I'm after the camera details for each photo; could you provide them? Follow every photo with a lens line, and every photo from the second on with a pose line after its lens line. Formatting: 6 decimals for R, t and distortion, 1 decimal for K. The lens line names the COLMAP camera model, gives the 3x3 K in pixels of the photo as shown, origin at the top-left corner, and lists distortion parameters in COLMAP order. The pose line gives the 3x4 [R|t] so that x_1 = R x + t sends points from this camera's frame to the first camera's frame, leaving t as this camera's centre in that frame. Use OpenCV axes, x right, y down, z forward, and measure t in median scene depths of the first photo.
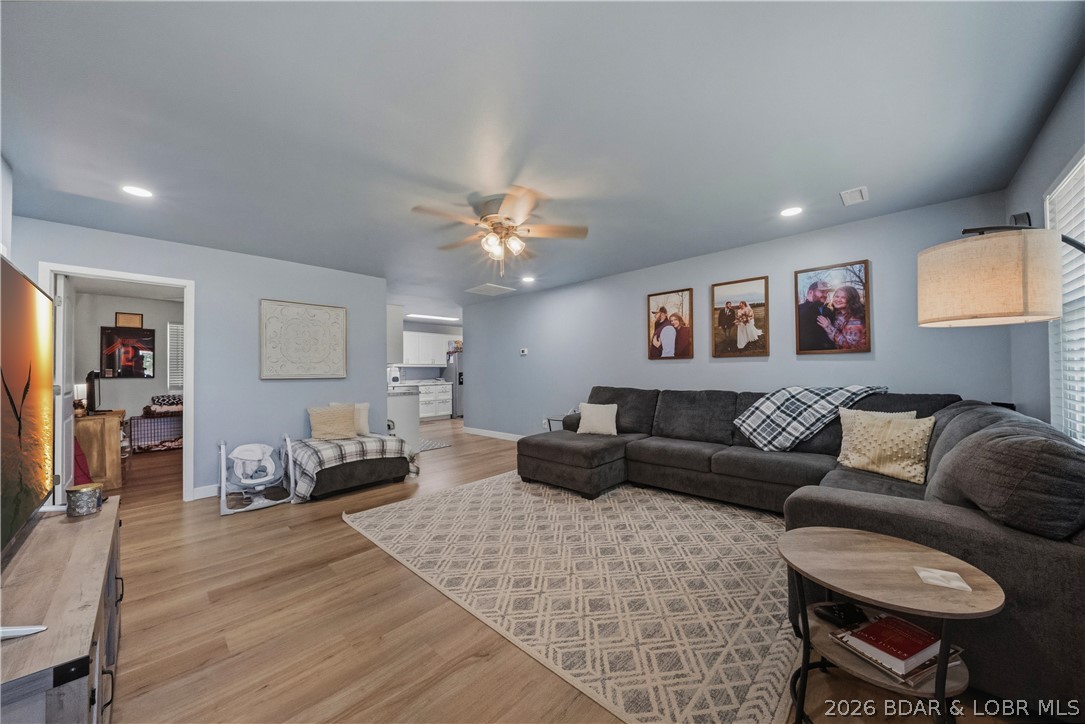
lens RADIAL K [[396.1, 0, 536.9], [0, 396.1, 373.3], [0, 0, 1]] dist [-0.001096, -0.000174]
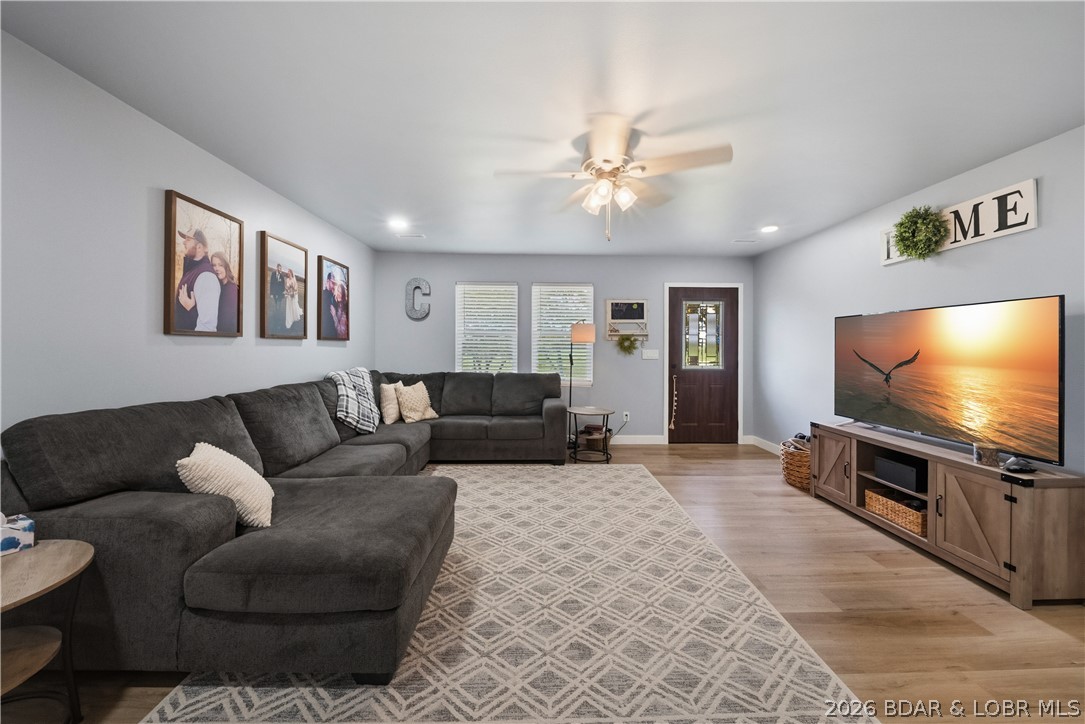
lens RADIAL K [[390.4, 0, 542.5], [0, 390.4, 362.0], [0, 0, 1]] dist [-0.000080, -0.002754]
pose [[-0.725725, -0.020828, 0.687669, -0.422516], [0.001559, 0.999489, 0.031918, -0.022377], [-0.687983, 0.024236, -0.725322, 1.338610]]
